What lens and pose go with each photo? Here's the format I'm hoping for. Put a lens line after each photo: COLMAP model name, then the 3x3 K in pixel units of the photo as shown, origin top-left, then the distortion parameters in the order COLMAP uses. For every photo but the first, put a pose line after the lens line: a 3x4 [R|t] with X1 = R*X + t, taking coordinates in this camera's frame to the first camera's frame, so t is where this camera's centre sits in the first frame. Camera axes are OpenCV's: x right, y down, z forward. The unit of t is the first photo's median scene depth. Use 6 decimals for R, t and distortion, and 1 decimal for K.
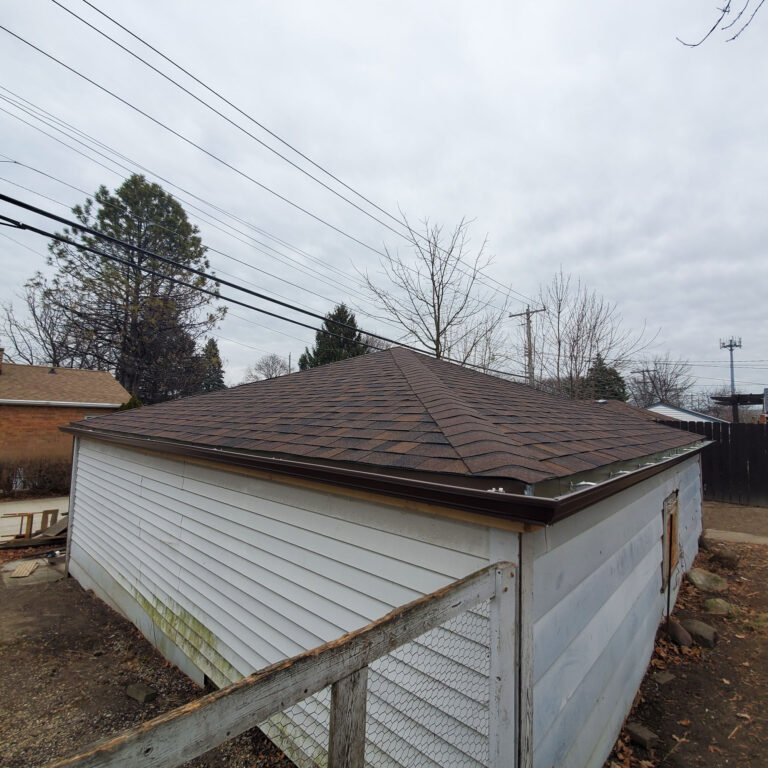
lens RADIAL K [[402.4, 0, 385.8], [0, 402.4, 392.0], [0, 0, 1]] dist [0.000029, -0.000627]
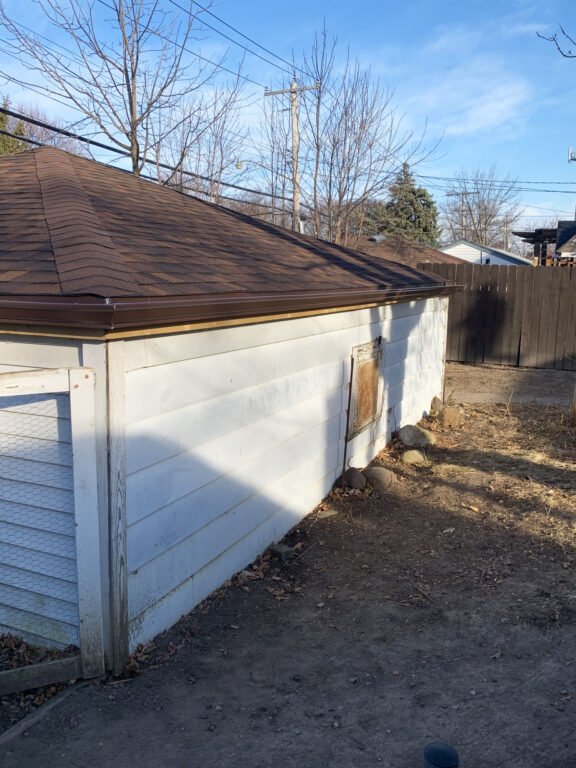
lens RADIAL K [[678.4, 0, 288.0], [0, 678.4, 384.0], [0, 0, 1]] dist [-0.000492, 0.002404]
pose [[0.954631, -0.056226, 0.292435, 0.029474], [-0.013395, 0.972912, 0.230787, 0.001598], [-0.297490, -0.224234, 0.928019, -0.109890]]
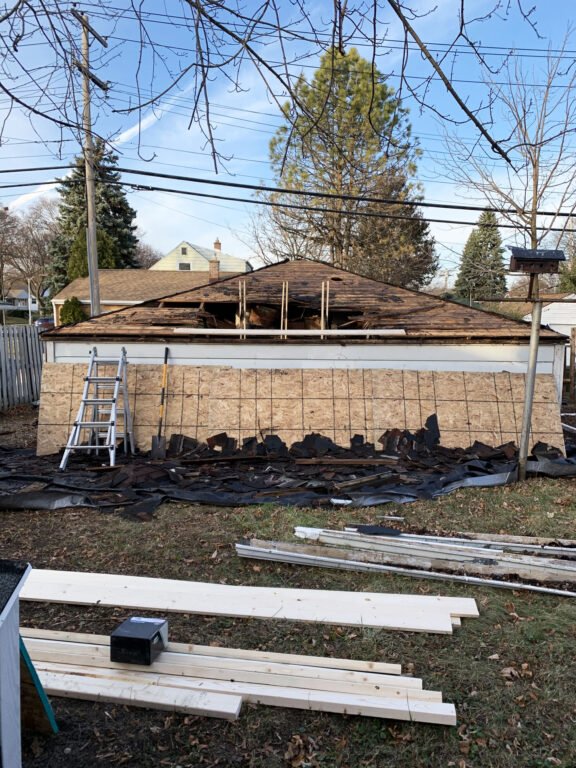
lens RADIAL K [[581.1, 0, 288.0], [0, 581.1, 384.0], [0, 0, 1]] dist [0.036639, -0.042554]
pose [[0.677949, 0.074989, -0.731274, 0.770052], [0.058190, 0.986187, 0.155076, -0.005491], [0.732802, -0.147687, 0.664221, -0.122983]]
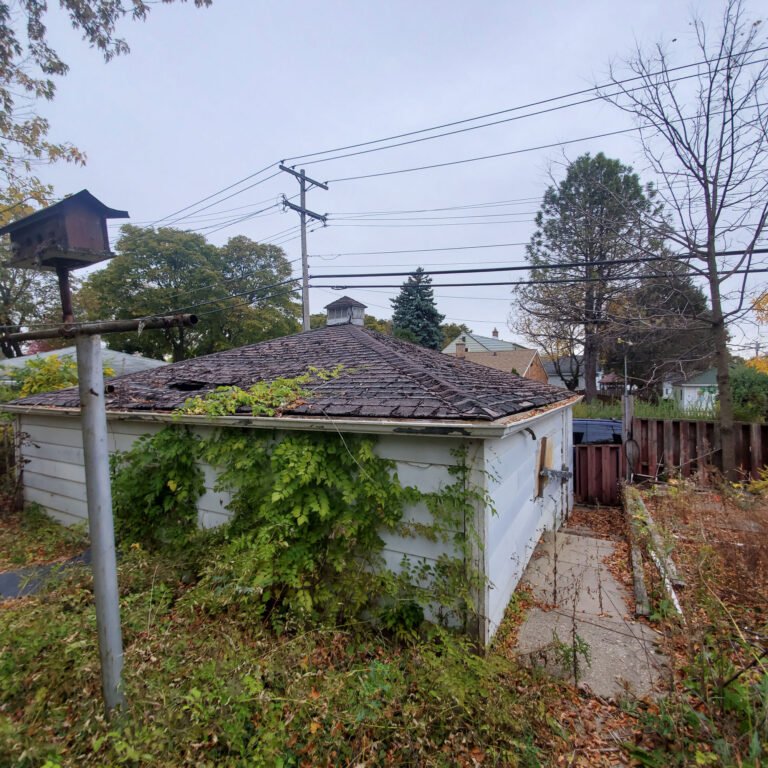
lens RADIAL K [[407.4, 0, 385.0], [0, 407.4, 392.6], [0, 0, 1]] dist [0.001580, 0.000113]
pose [[0.230235, -0.008978, -0.973094, 0.694195], [0.079884, 0.996757, 0.009704, 0.048825], [0.969851, -0.079968, 0.230205, 0.509111]]
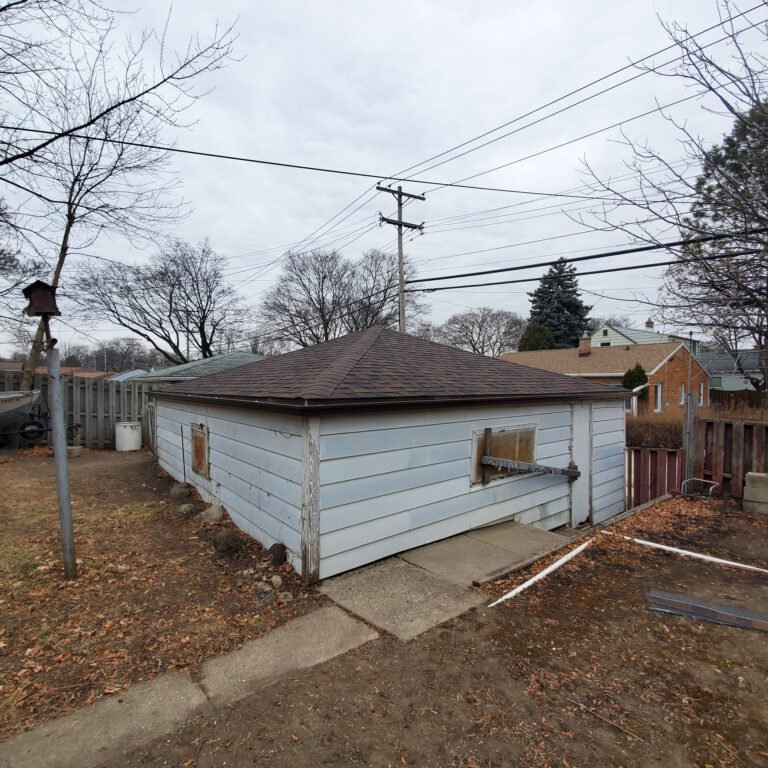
lens RADIAL K [[400.6, 0, 383.5], [0, 400.6, 390.9], [0, 0, 1]] dist [0.005886, -0.008141]
pose [[-0.152835, -0.005826, -0.988234, 0.782865], [0.065225, 0.997743, -0.015970, 0.072348], [0.986097, -0.066898, -0.152111, 0.735552]]
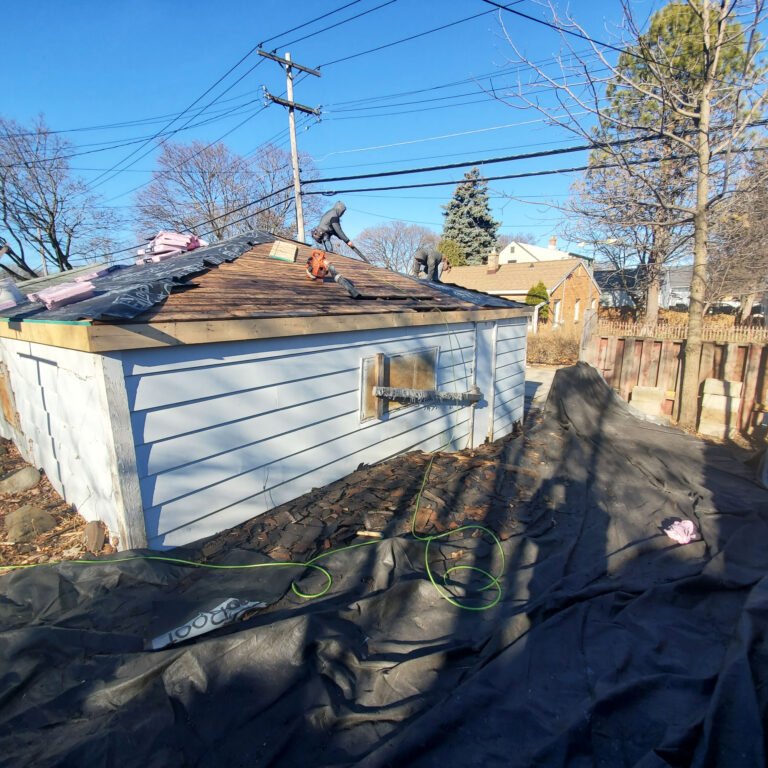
lens RADIAL K [[400.6, 0, 383.5], [0, 400.6, 390.9], [0, 0, 1]] dist [0.005886, -0.008141]
pose [[0.051940, 0.188757, -0.980649, 0.690749], [0.081629, 0.977886, 0.192549, 0.076299], [0.995308, -0.090050, 0.035383, 0.769526]]
